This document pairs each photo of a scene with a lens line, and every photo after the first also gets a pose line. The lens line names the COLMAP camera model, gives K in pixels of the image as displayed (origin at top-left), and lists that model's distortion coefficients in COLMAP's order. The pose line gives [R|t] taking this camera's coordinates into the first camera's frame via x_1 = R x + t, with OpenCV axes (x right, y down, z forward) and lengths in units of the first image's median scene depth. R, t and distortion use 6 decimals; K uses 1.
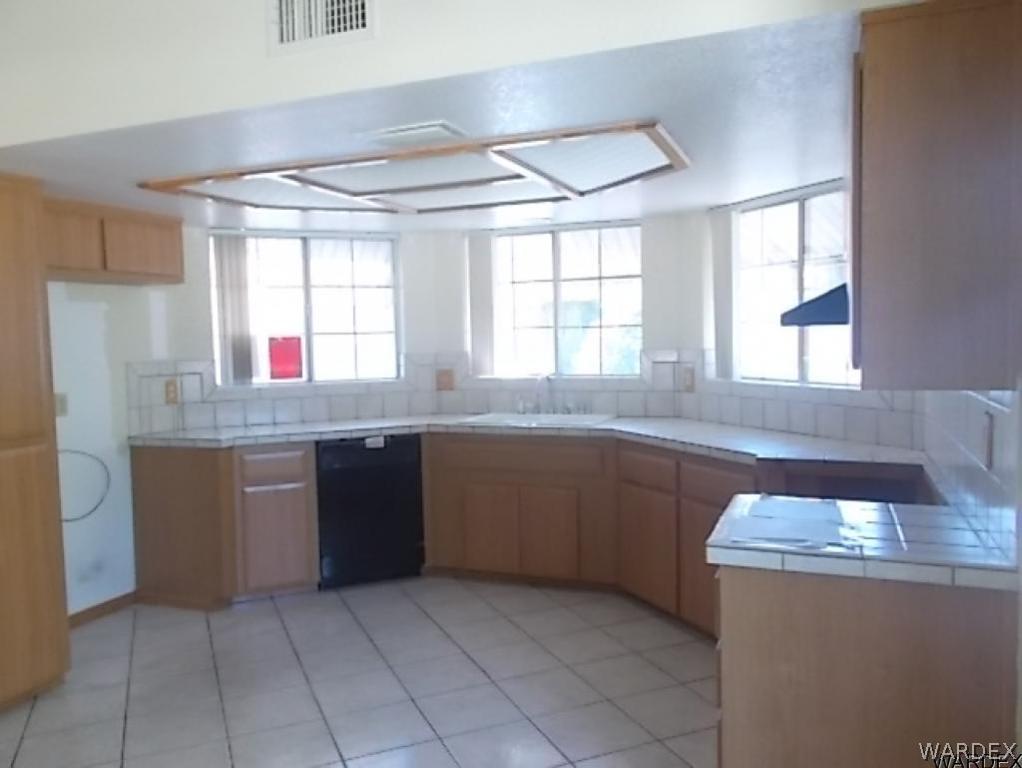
lens RADIAL K [[808.3, 0, 501.2], [0, 808.3, 398.4], [0, 0, 1]] dist [0.012860, -0.008414]
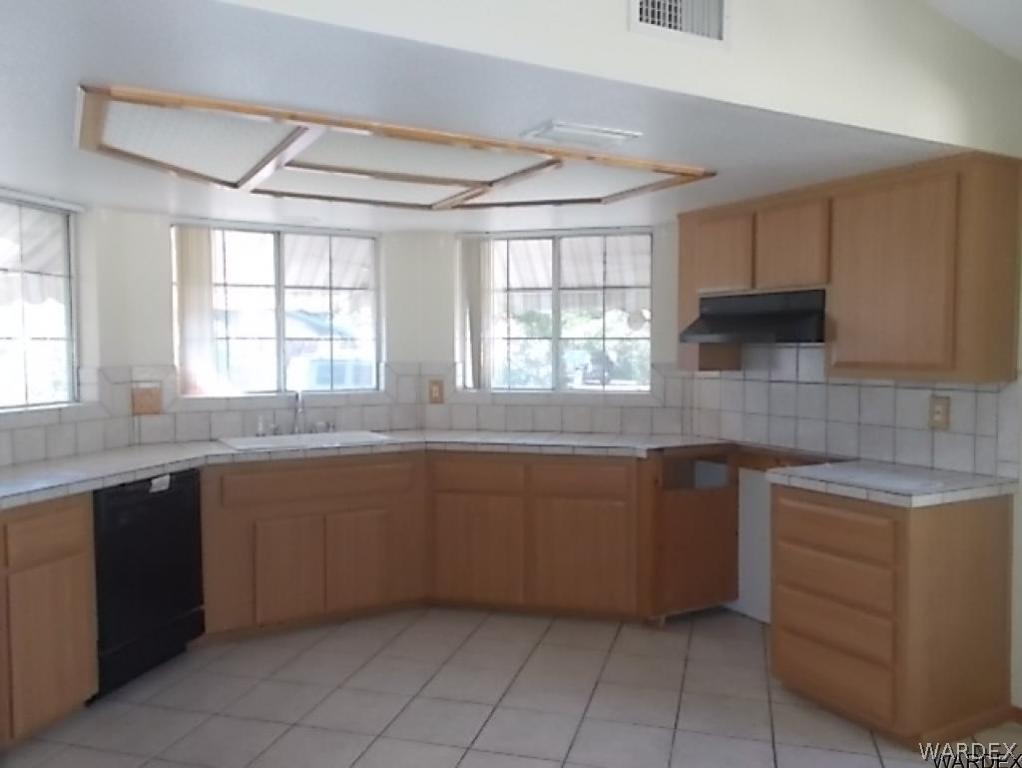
lens RADIAL K [[808.3, 0, 503.9], [0, 808.3, 391.6], [0, 0, 1]] dist [0.012860, -0.008414]
pose [[0.629735, -0.021856, 0.776503, -0.522297], [0.049946, 0.998675, -0.012396, -0.005943], [-0.775203, 0.046590, 0.629992, 0.266565]]
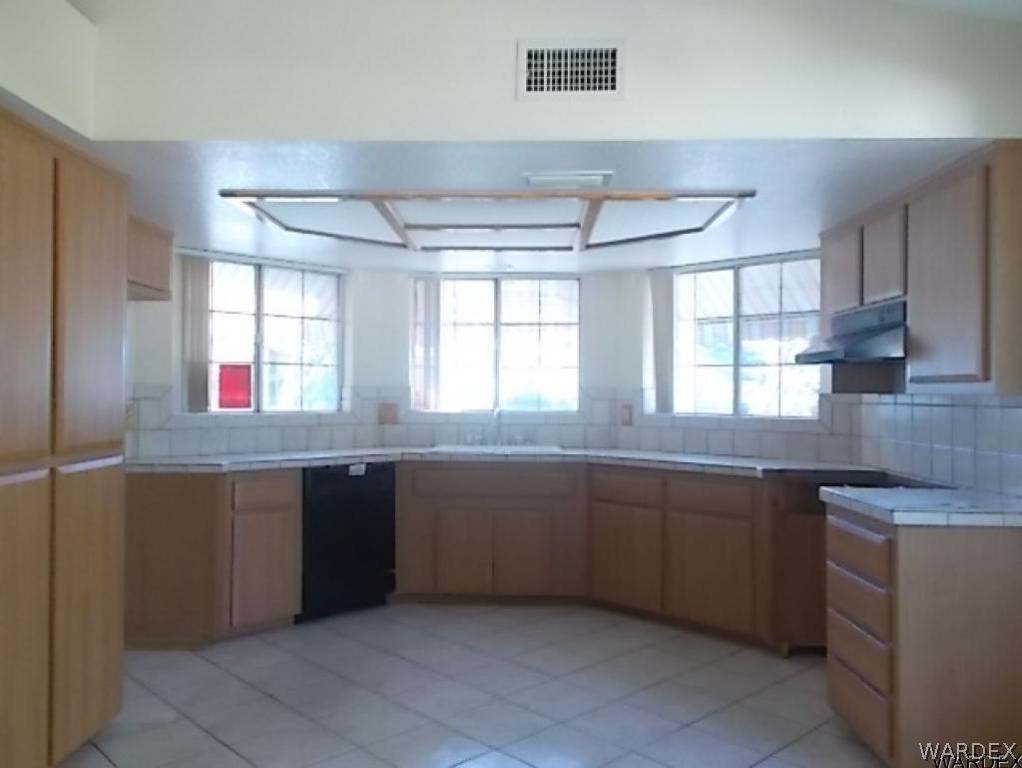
lens RADIAL K [[808.3, 0, 497.1], [0, 808.3, 397.4], [0, 0, 1]] dist [0.012860, -0.008414]
pose [[0.938232, 0.028062, 0.344868, -0.333878], [-0.001170, 0.996957, -0.077942, 0.041437], [-0.346006, 0.072724, 0.935410, -0.013380]]
